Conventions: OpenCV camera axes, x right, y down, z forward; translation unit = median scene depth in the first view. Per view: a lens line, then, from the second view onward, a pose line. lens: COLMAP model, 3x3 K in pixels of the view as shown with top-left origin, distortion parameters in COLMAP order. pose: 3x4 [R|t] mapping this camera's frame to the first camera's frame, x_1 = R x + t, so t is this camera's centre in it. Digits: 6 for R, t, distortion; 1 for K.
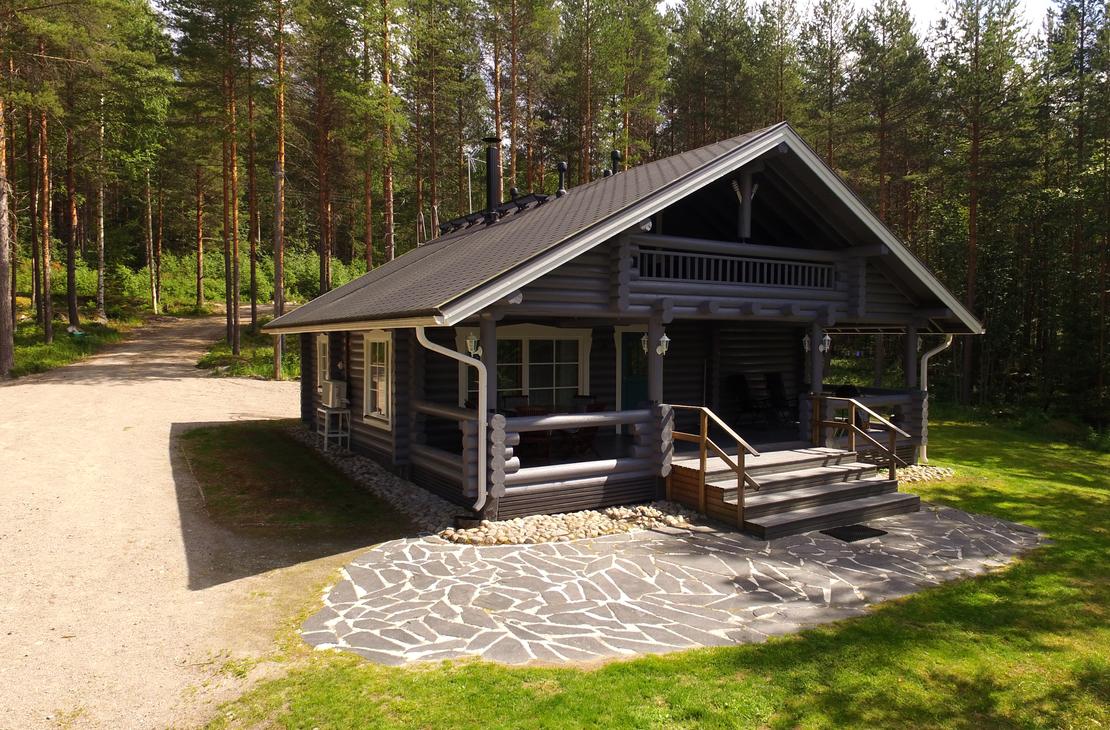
lens RADIAL K [[722.2, 0, 552.2], [0, 722.2, 361.3], [0, 0, 1]] dist [-0.000709, 0.003444]
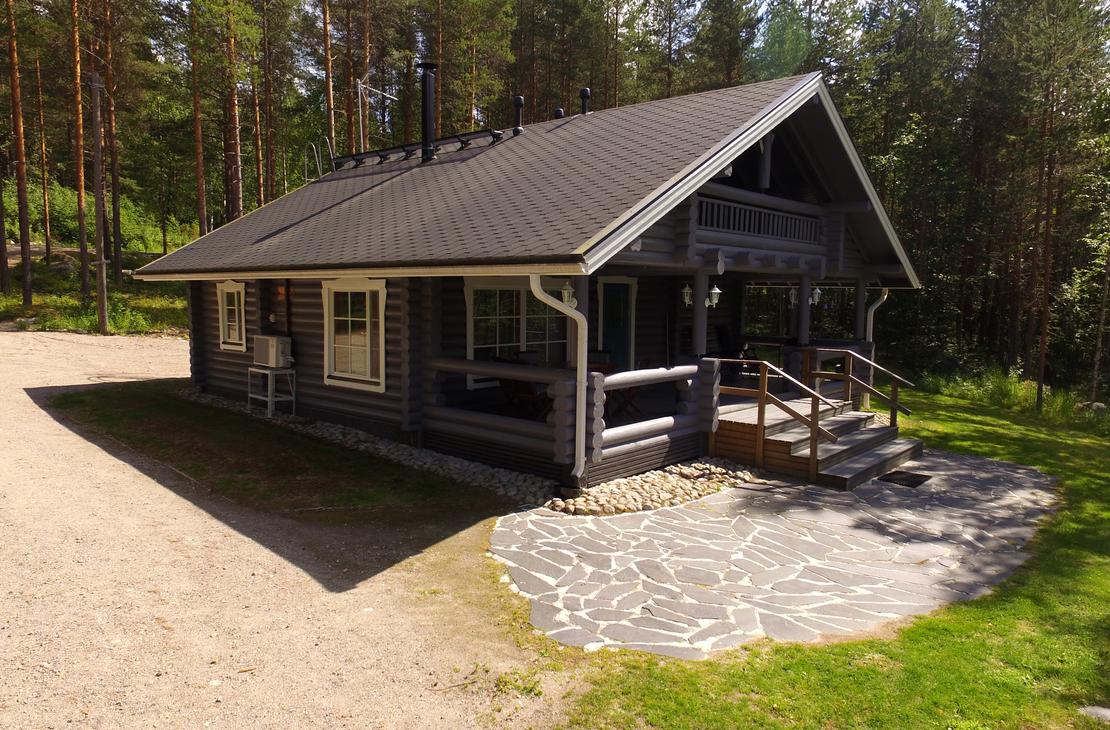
lens RADIAL K [[736.6, 0, 554.2], [0, 736.6, 367.0], [0, 0, 1]] dist [-0.003910, -0.003125]
pose [[0.966817, -0.017893, 0.254844, -0.378613], [-0.000970, 0.997280, 0.073702, -0.002292], [-0.255470, -0.071503, 0.964169, 0.121499]]
